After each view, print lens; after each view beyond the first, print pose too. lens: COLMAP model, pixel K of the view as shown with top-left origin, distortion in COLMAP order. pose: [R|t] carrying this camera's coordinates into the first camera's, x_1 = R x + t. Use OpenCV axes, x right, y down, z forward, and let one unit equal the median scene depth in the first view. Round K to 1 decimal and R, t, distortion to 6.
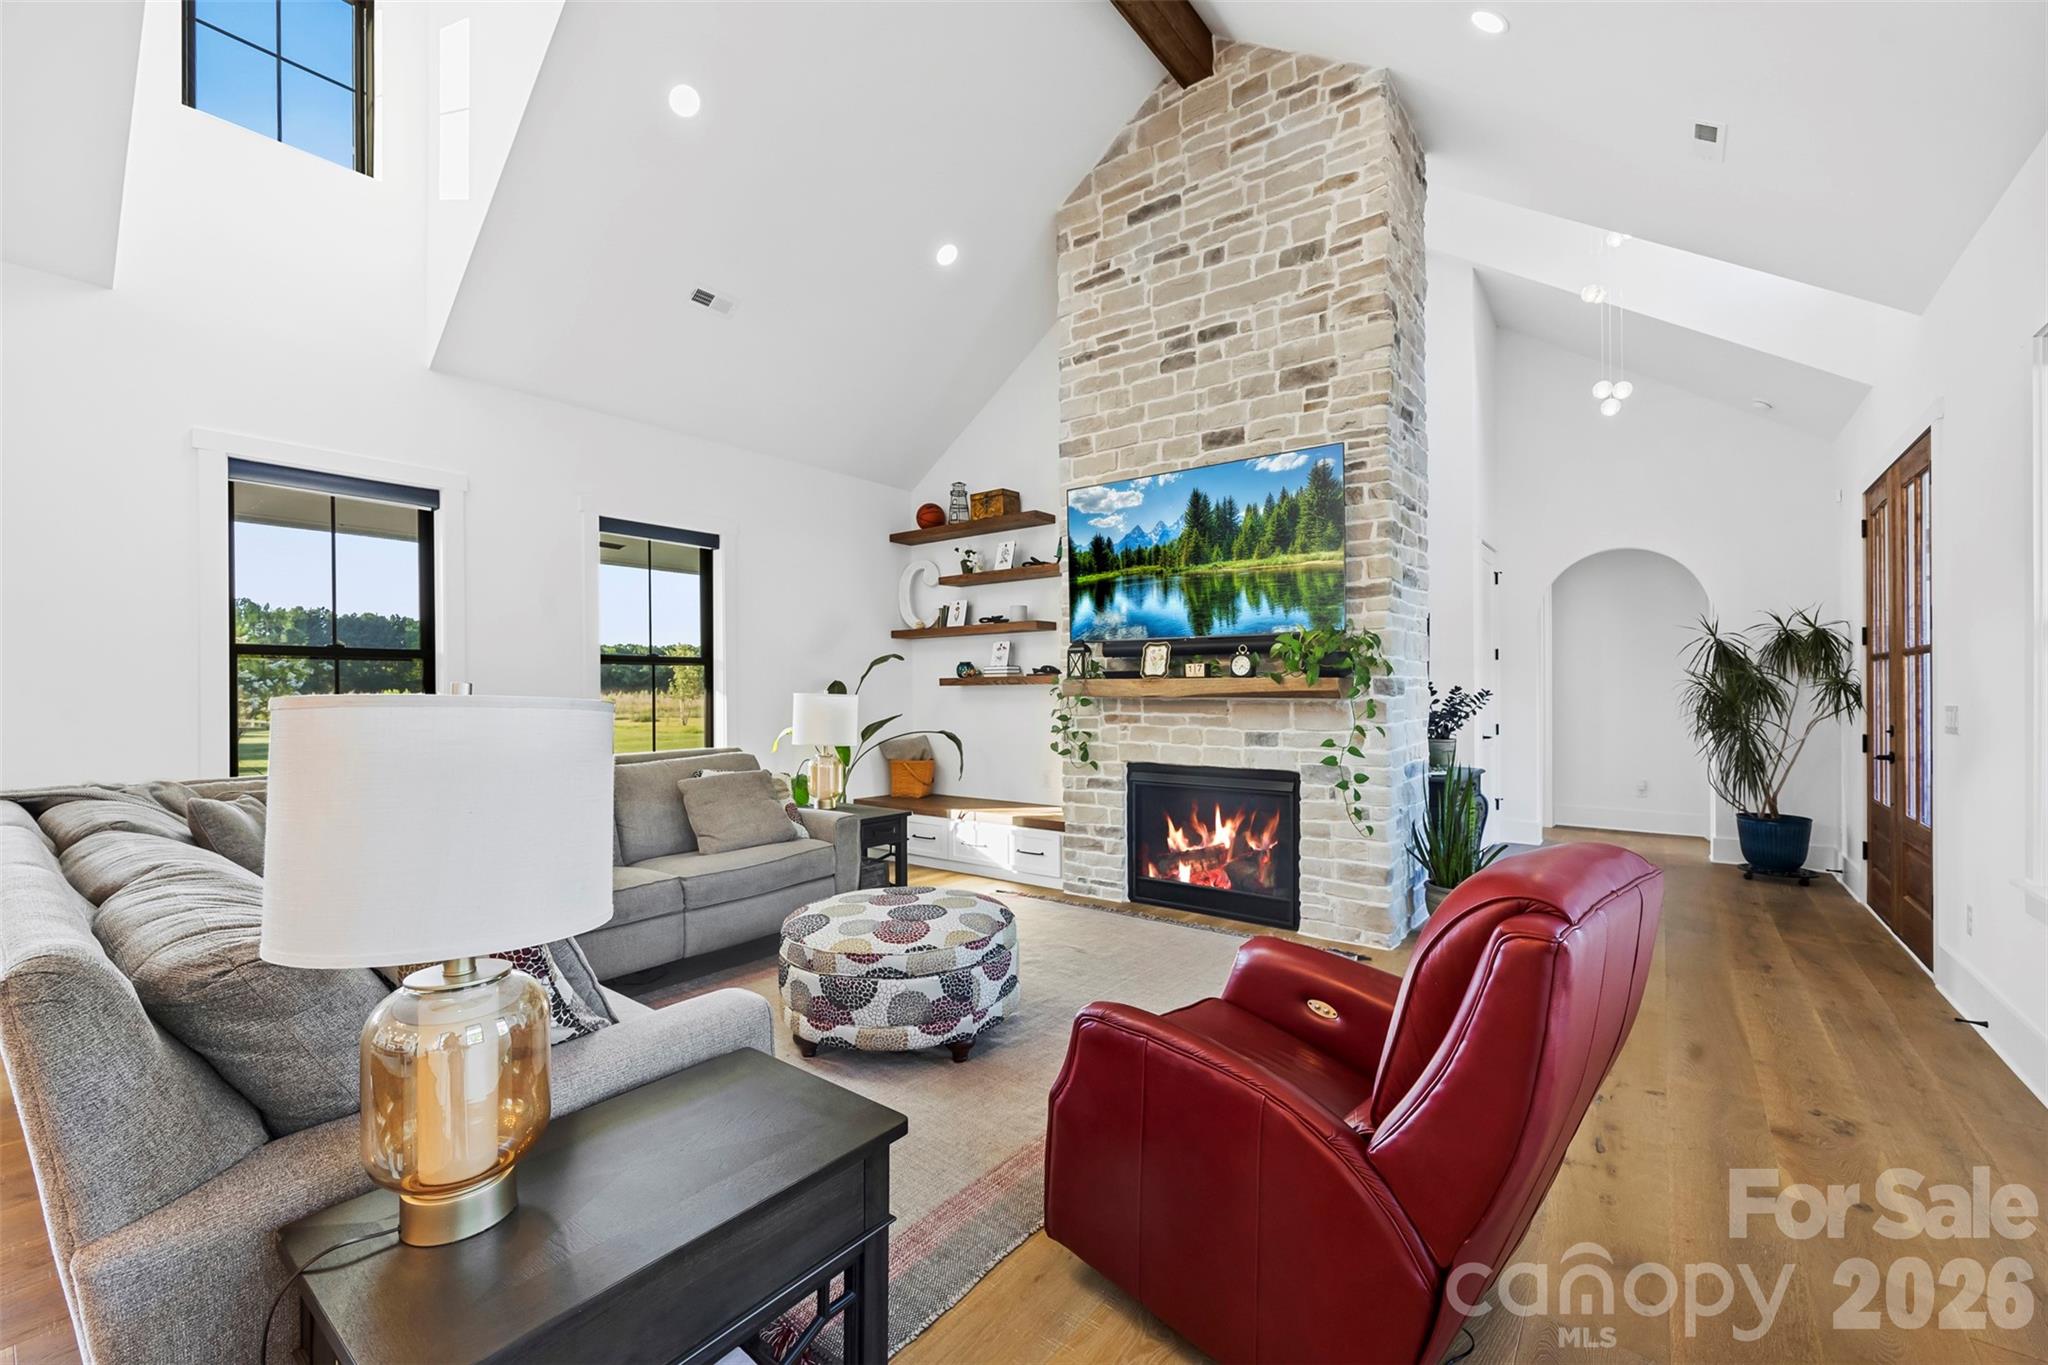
lens RADIAL K [[831.9, 0, 1008.9], [0, 831.9, 690.3], [0, 0, 1]] dist [-0.002259, -0.000257]
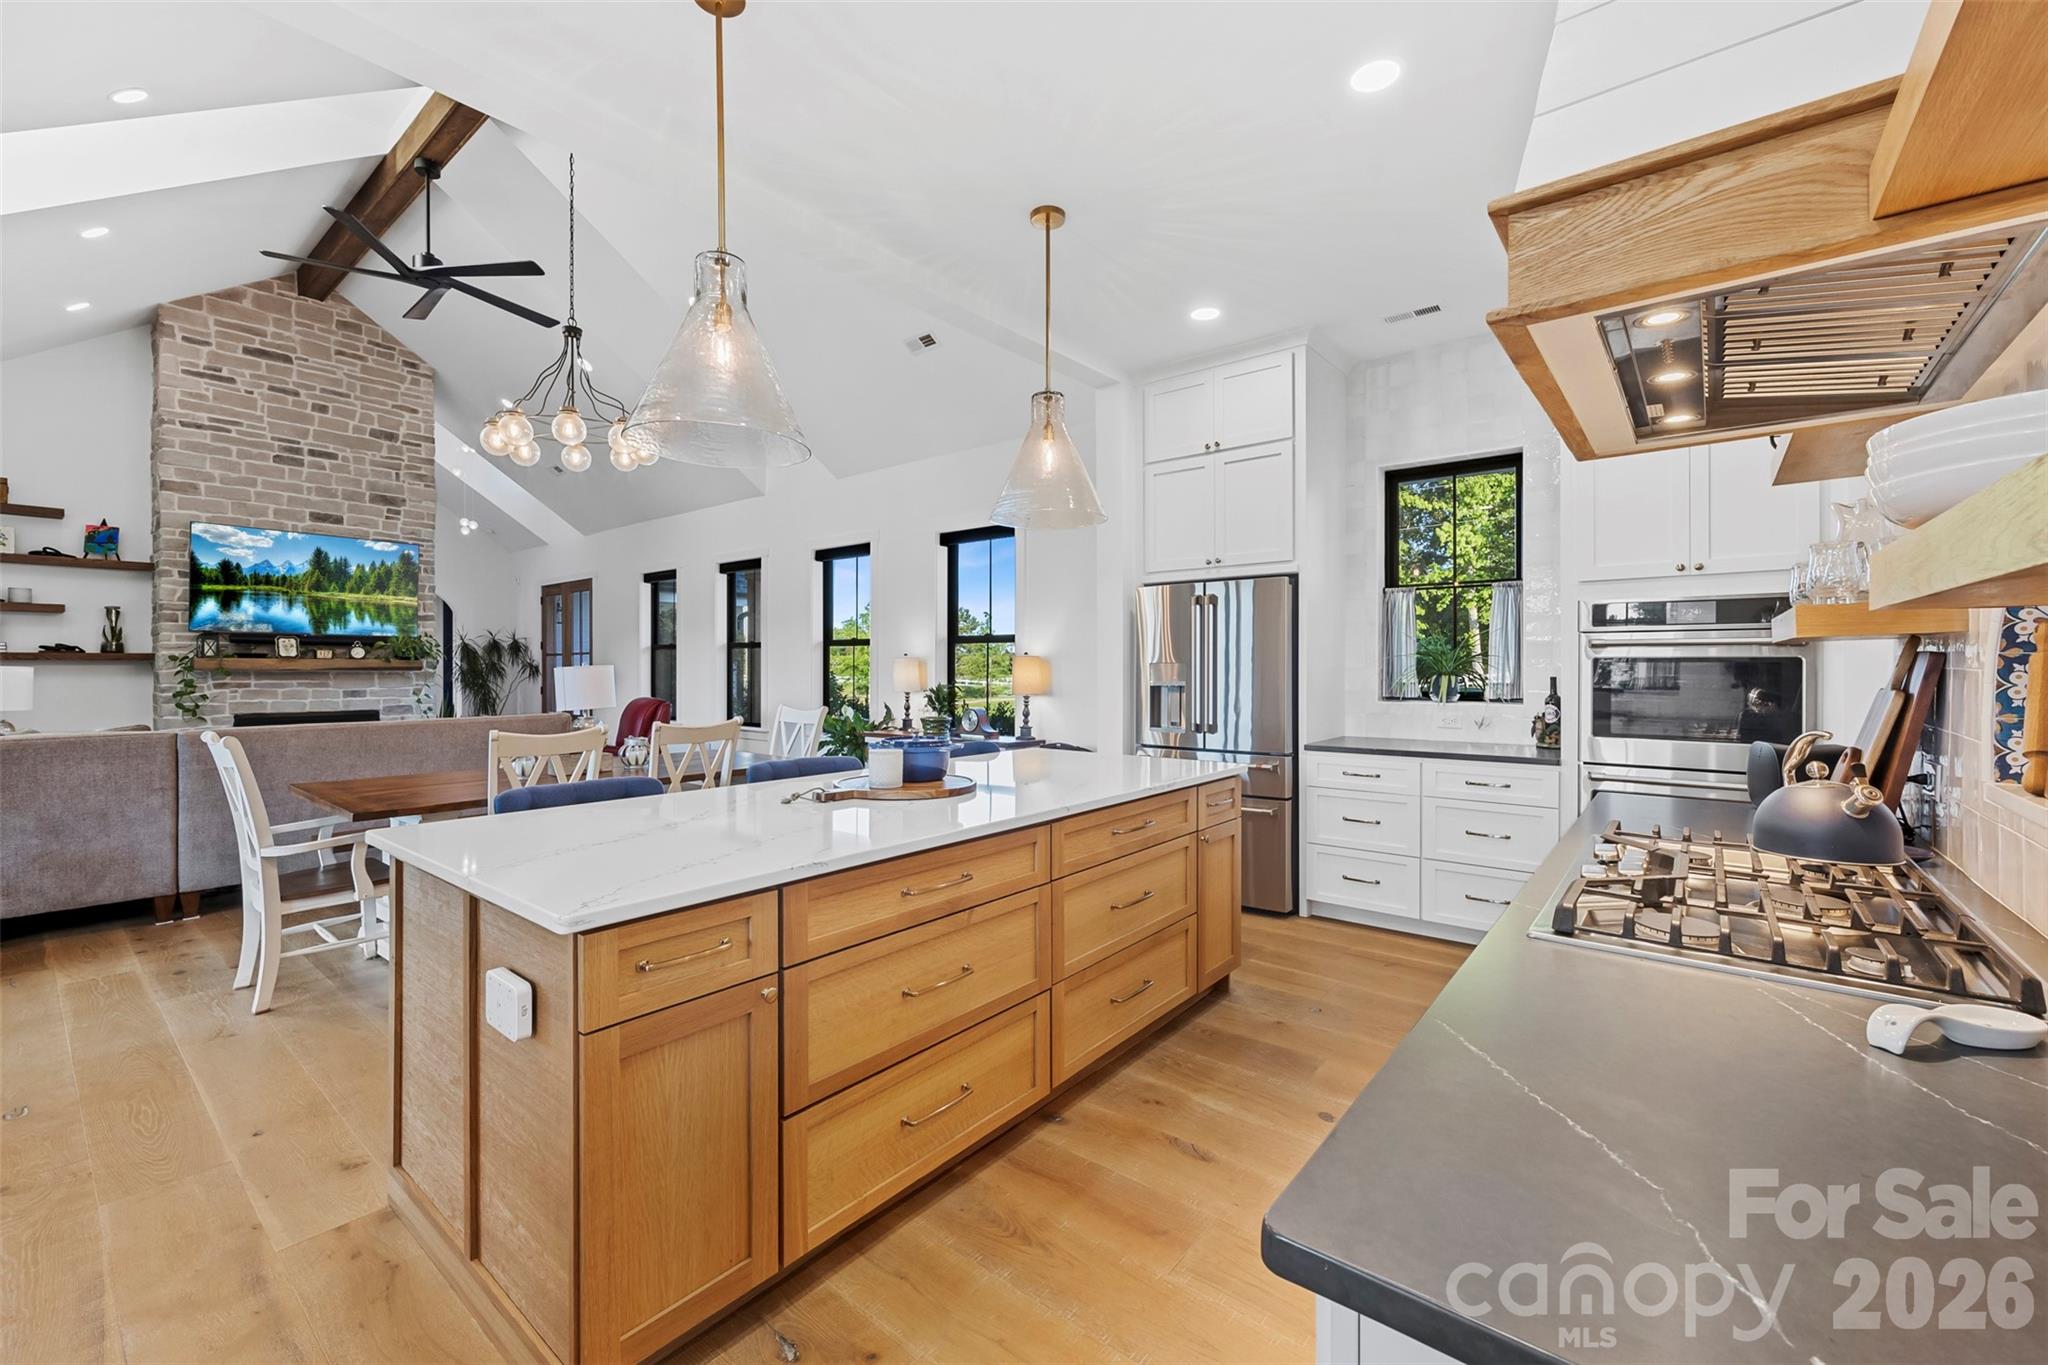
lens RADIAL K [[834.2, 0, 1024.7], [0, 834.2, 670.2], [0, 0, 1]] dist [-0.001562, -0.000615]
pose [[0.013725, 0.002544, 0.999903, -1.390998], [0.000064, 0.999997, -0.002545, 0.012325], [-0.999906, 0.000099, 0.013725, -0.440250]]
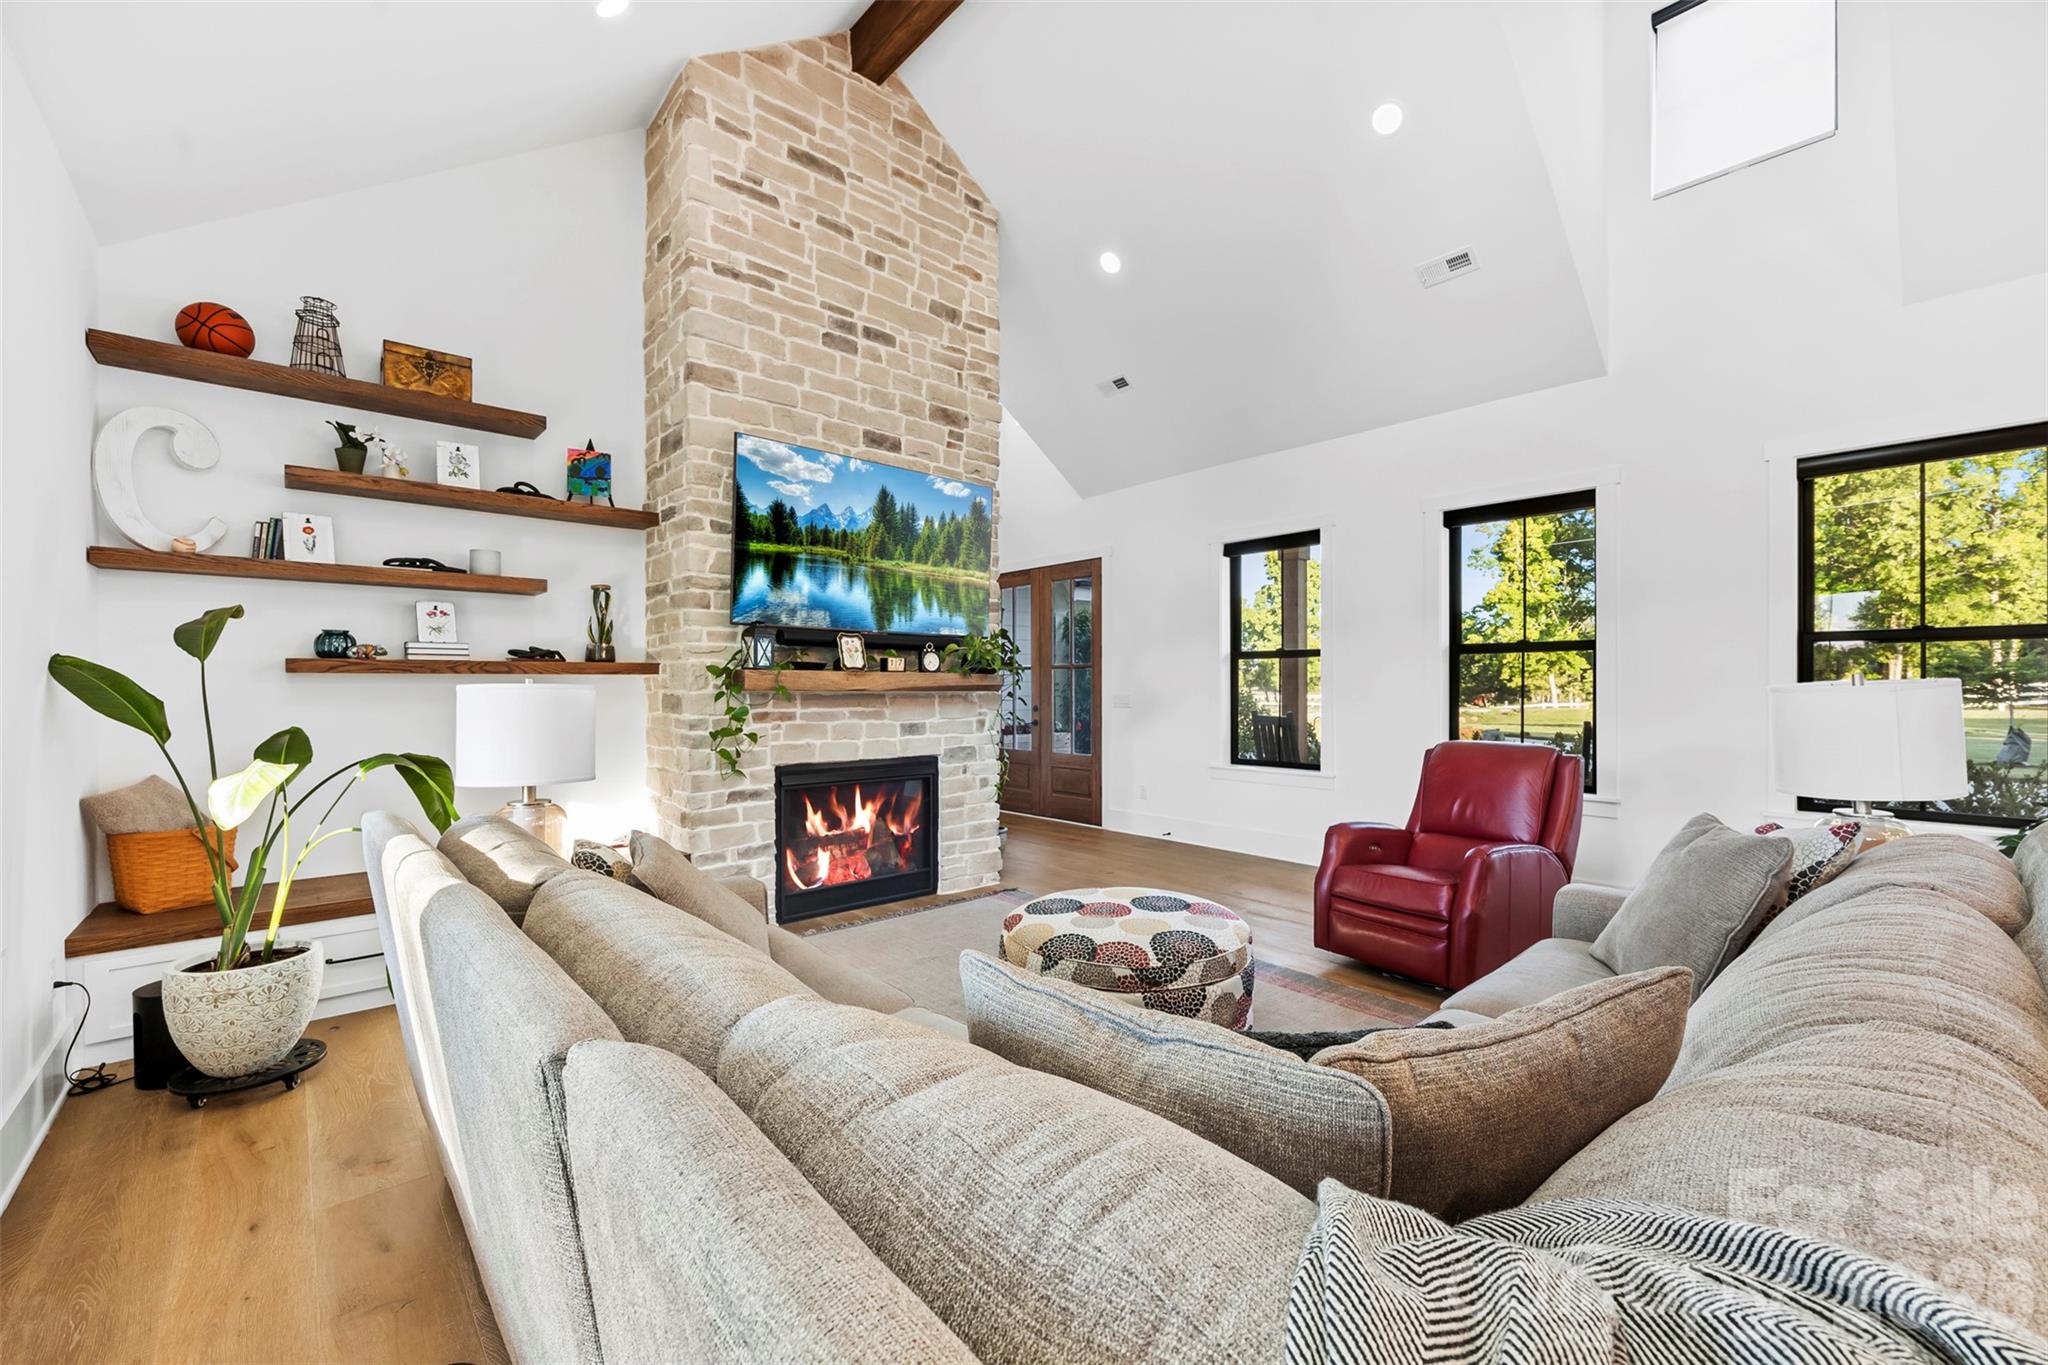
lens RADIAL K [[832.1, 0, 1024.0], [0, 832.1, 682.5], [0, 0, 1]] dist [0.005796, -0.000010]
pose [[0.173295, 0.011342, 0.984805, -0.714157], [0.000917, 0.999931, -0.011678, 0.010006], [-0.984870, 0.002927, 0.173273, 0.630881]]
